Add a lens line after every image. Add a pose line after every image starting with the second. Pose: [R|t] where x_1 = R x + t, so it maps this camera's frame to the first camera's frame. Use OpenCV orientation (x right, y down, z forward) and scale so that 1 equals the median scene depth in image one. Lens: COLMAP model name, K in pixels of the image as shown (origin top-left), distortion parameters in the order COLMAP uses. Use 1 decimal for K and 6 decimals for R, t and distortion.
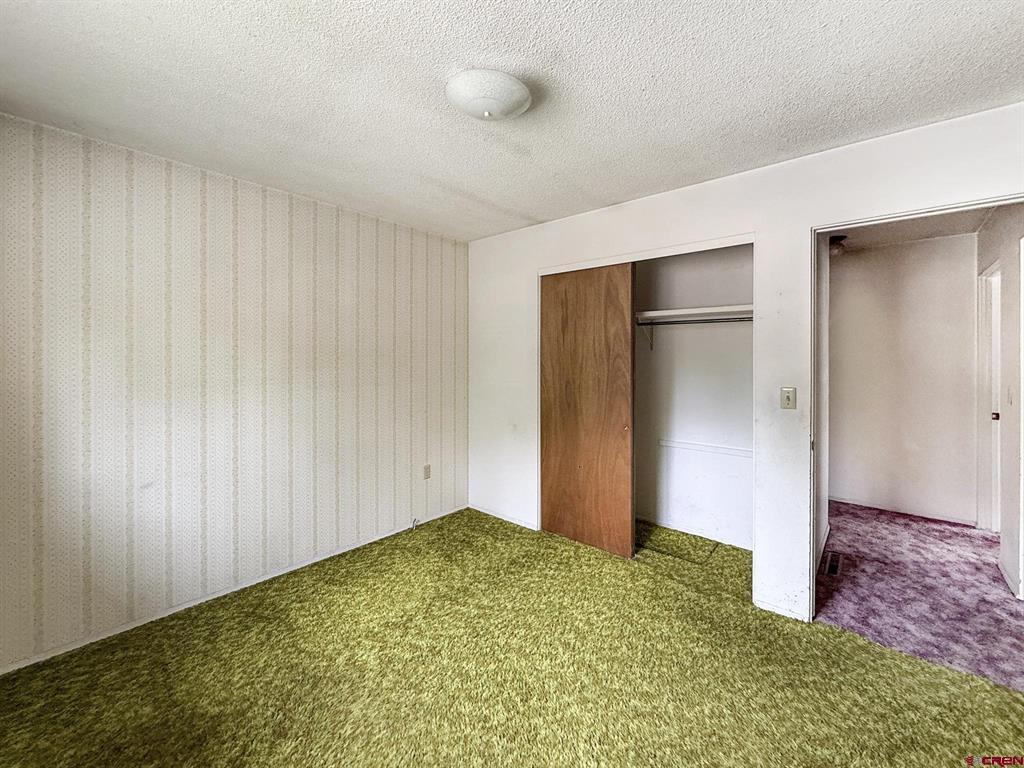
lens RADIAL K [[417.2, 0, 521.3], [0, 417.2, 363.3], [0, 0, 1]] dist [0.001948, -0.000630]
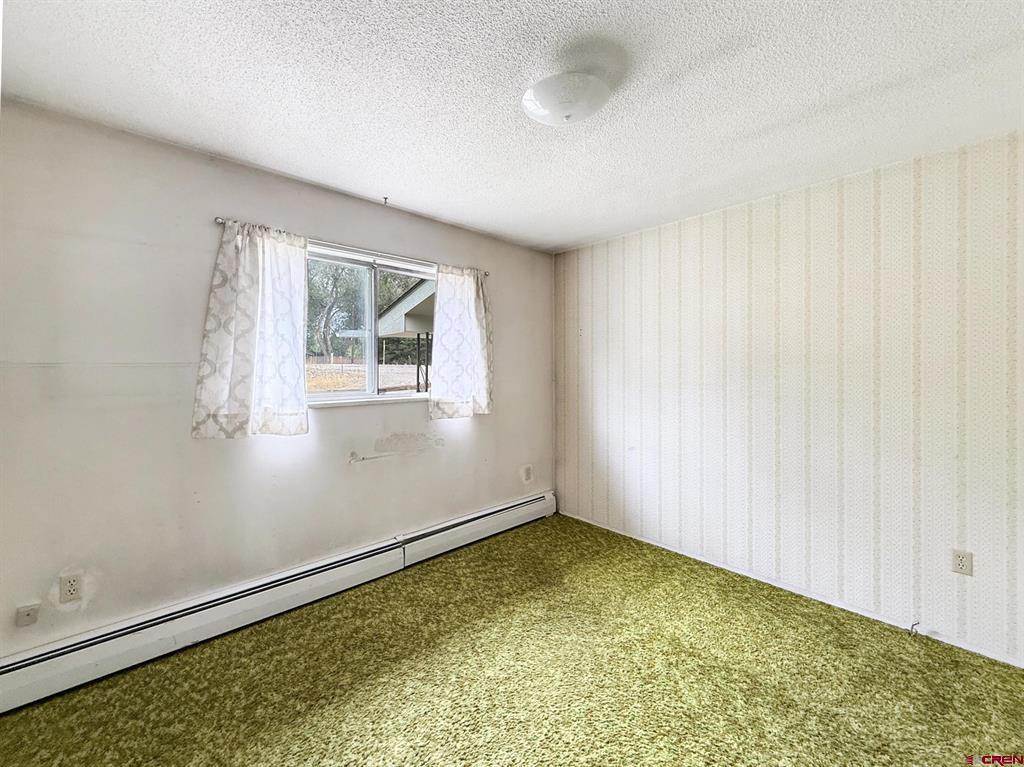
lens RADIAL K [[417.2, 0, 510.4], [0, 417.2, 377.8], [0, 0, 1]] dist [0.001948, -0.000630]
pose [[-0.116010, 0.021944, -0.993006, 0.582640], [-0.011318, 0.999662, 0.023414, -0.001167], [0.993184, 0.013955, -0.115722, 0.621480]]
